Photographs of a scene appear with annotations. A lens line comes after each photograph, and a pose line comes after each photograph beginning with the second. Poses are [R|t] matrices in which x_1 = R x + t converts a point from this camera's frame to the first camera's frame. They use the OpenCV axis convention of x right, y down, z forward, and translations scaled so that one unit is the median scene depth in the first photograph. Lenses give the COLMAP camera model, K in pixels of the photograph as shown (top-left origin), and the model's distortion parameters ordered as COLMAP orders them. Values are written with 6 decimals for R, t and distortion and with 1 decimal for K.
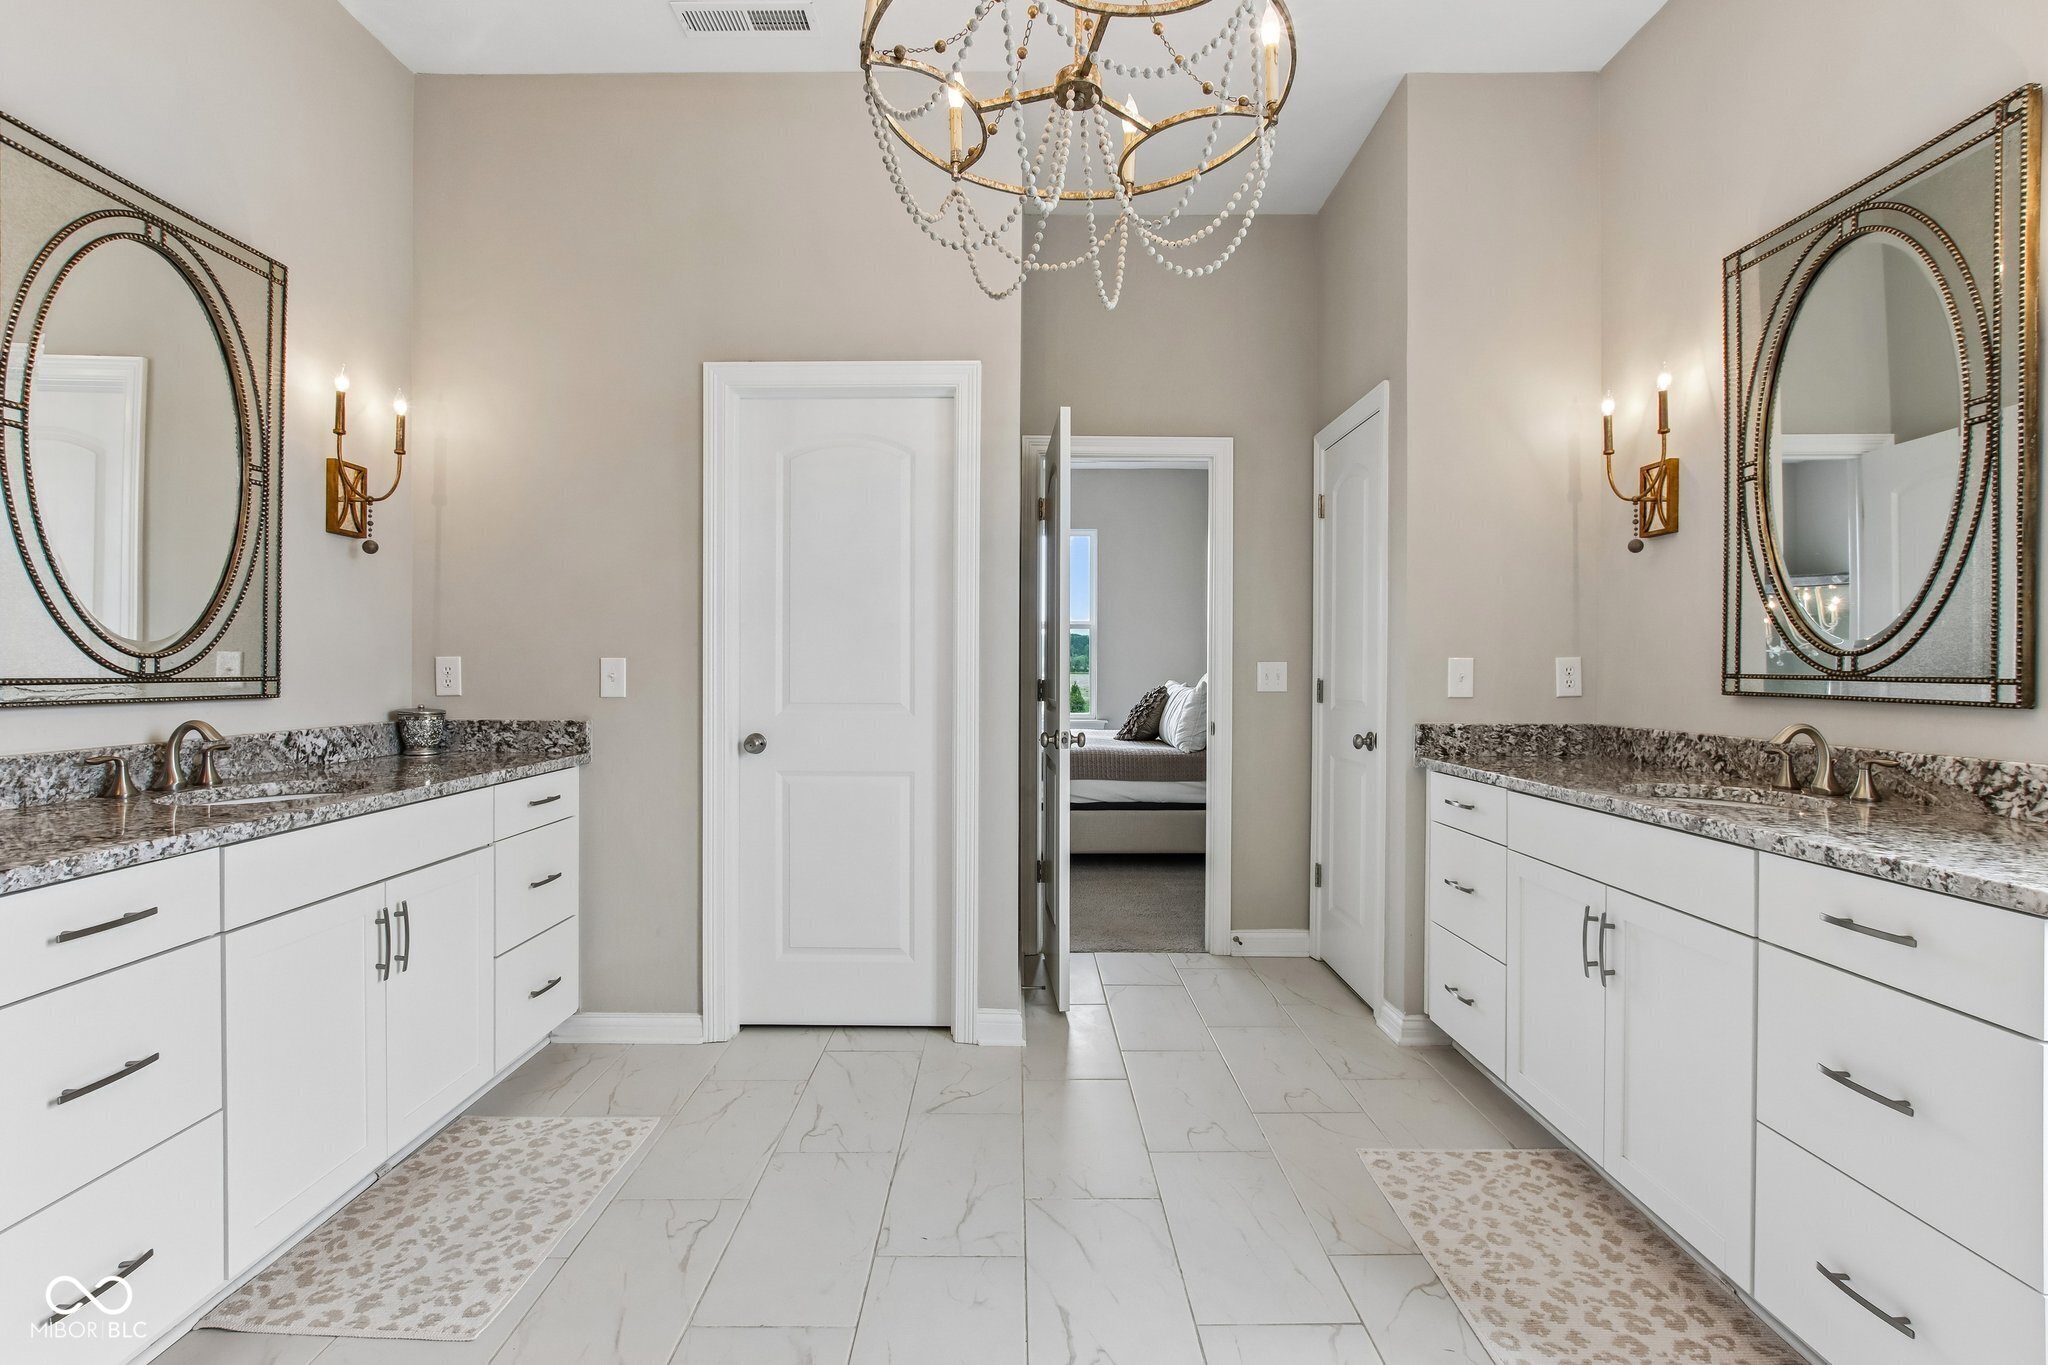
lens RADIAL K [[942.0, 0, 1023.8], [0, 942.0, 672.4], [0, 0, 1]] dist [-0.000702, -0.000115]
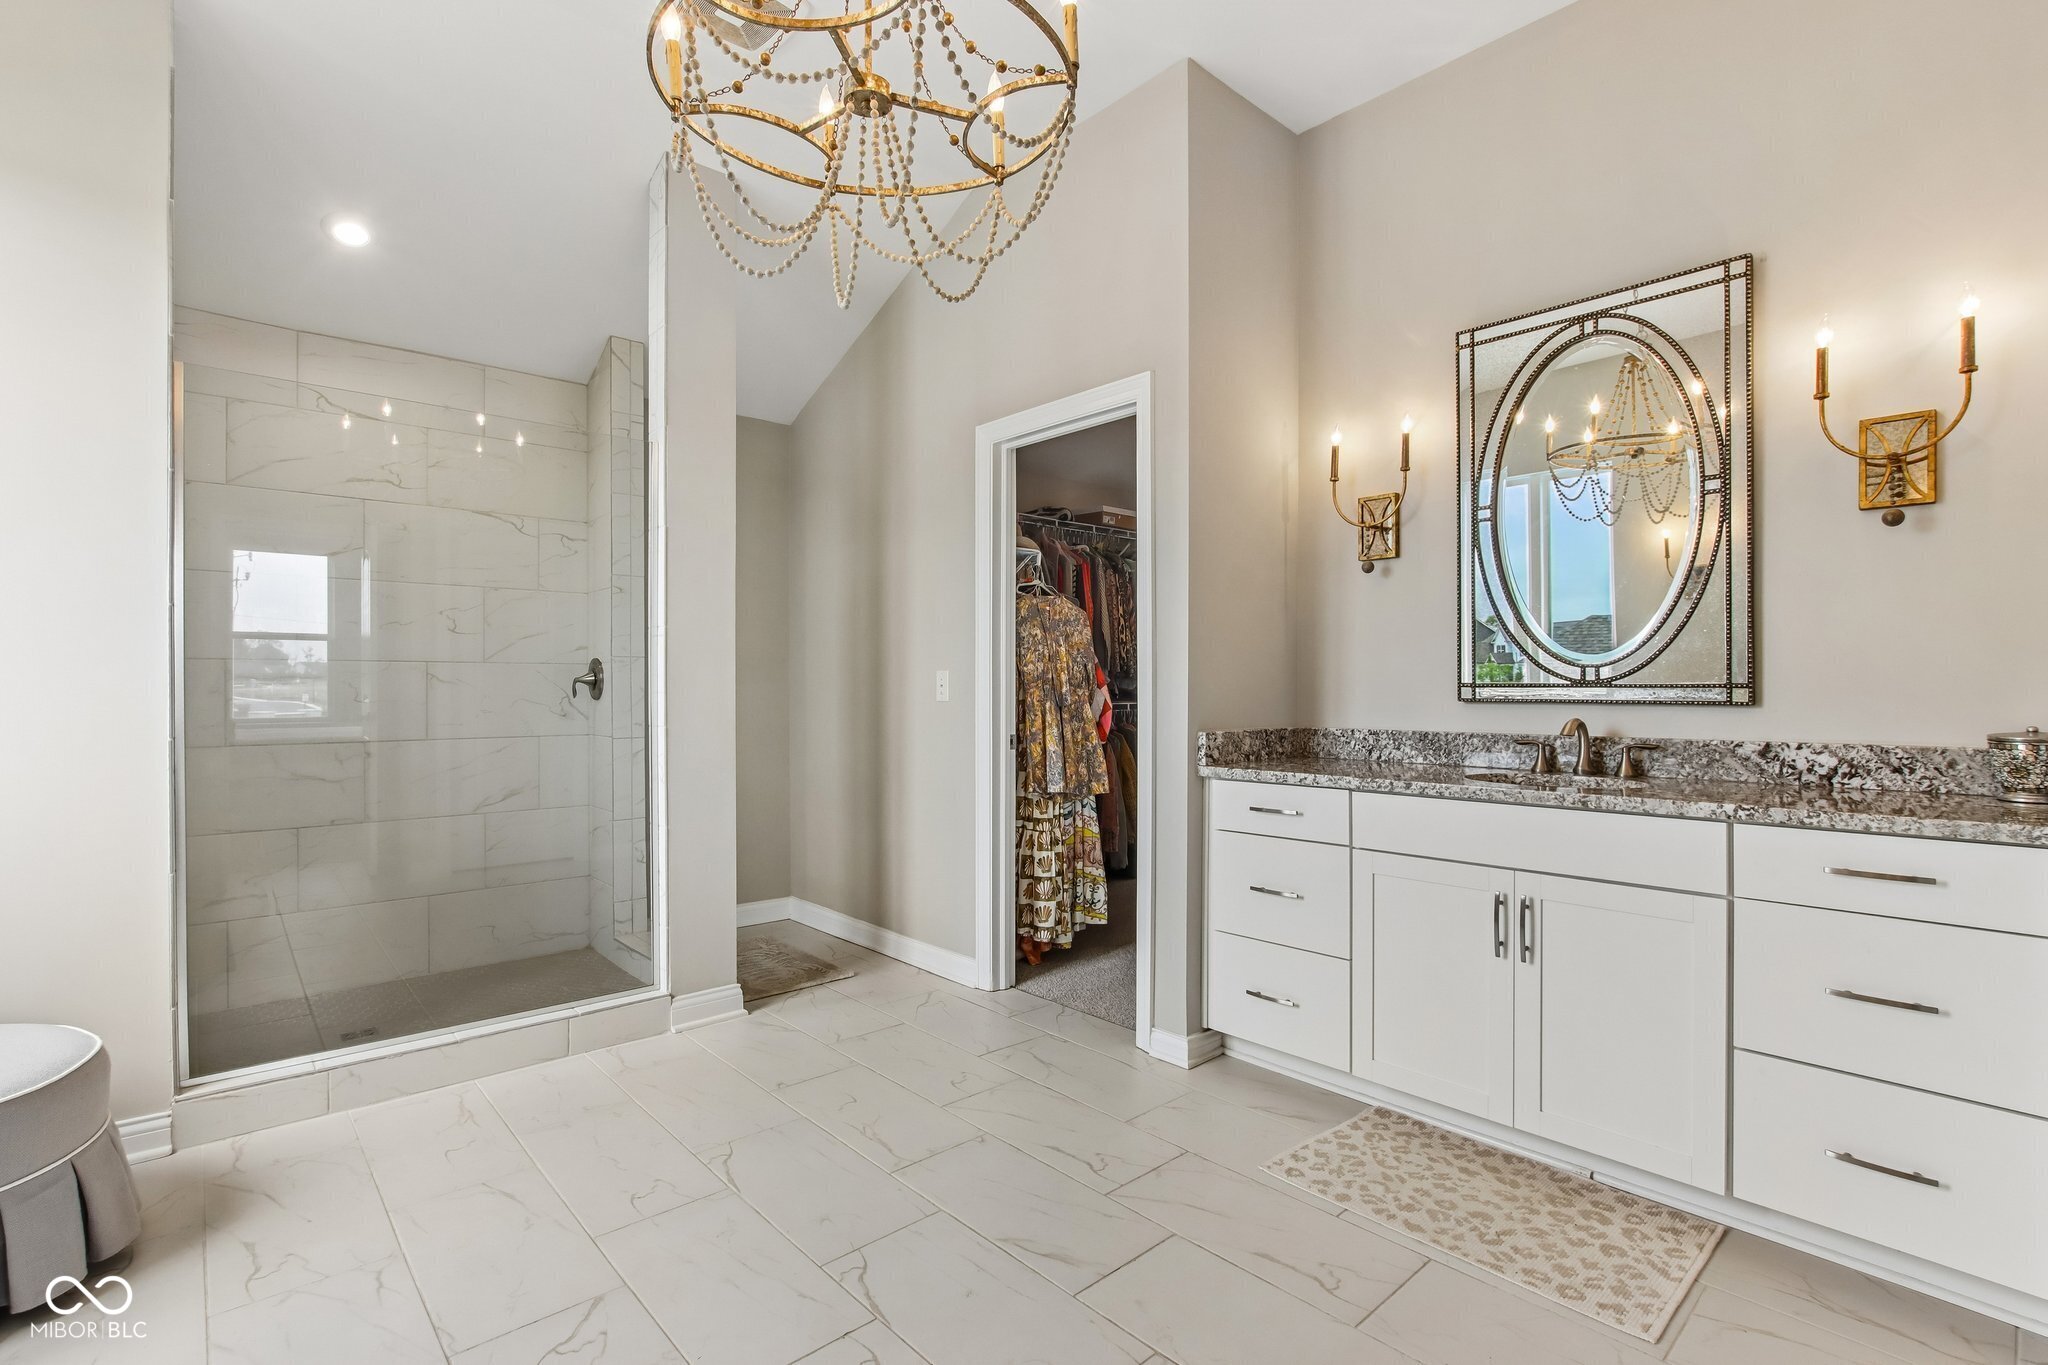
lens RADIAL K [[942.0, 0, 1020.9], [0, 942.0, 685.4], [0, 0, 1]] dist [-0.000702, -0.000115]
pose [[-0.734886, -0.001566, -0.678189, 0.437973], [-0.003532, 0.999993, 0.001518, 0.008301], [0.678182, 0.003511, -0.734886, 1.304262]]
